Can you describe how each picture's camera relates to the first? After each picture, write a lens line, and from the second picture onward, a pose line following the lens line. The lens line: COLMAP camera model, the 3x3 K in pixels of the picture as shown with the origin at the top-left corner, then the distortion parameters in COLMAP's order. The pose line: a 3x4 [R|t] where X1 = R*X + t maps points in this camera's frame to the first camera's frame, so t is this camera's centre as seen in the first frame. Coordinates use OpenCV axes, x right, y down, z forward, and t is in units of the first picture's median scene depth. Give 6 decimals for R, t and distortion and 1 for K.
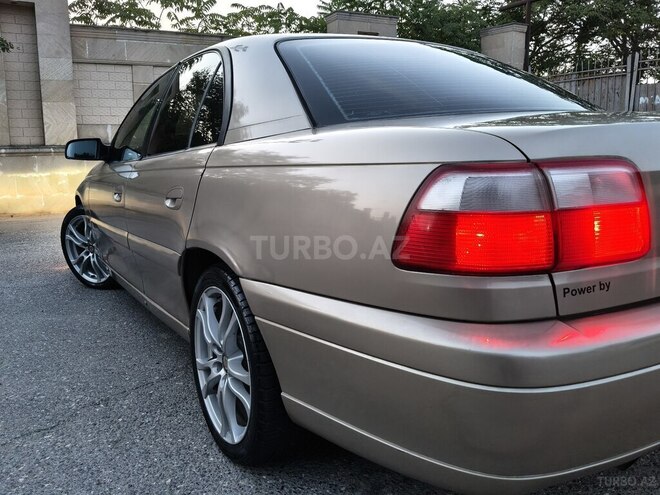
lens RADIAL K [[637.4, 0, 332.7], [0, 637.4, 246.6], [0, 0, 1]] dist [0.126733, -0.326534]
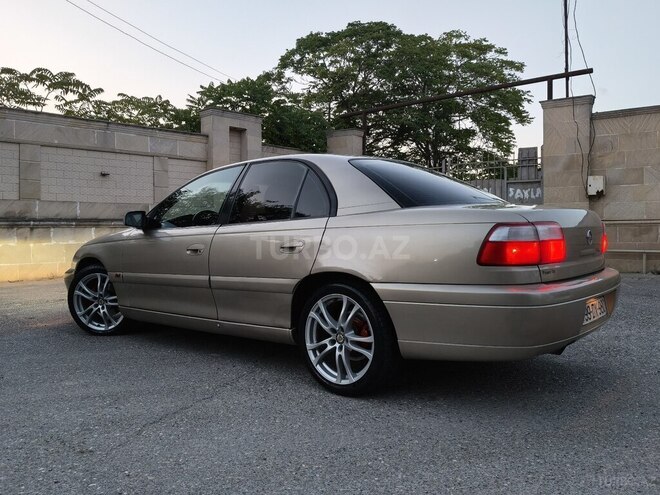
lens RADIAL K [[803.7, 0, 330.0], [0, 803.7, 247.5], [0, 0, 1]] dist [0.225084, -1.099832]
pose [[0.918578, 0.007211, 0.395173, -0.579676], [0.047616, 0.990532, -0.128756, 0.118329], [-0.392360, 0.137089, 0.909538, -0.555474]]
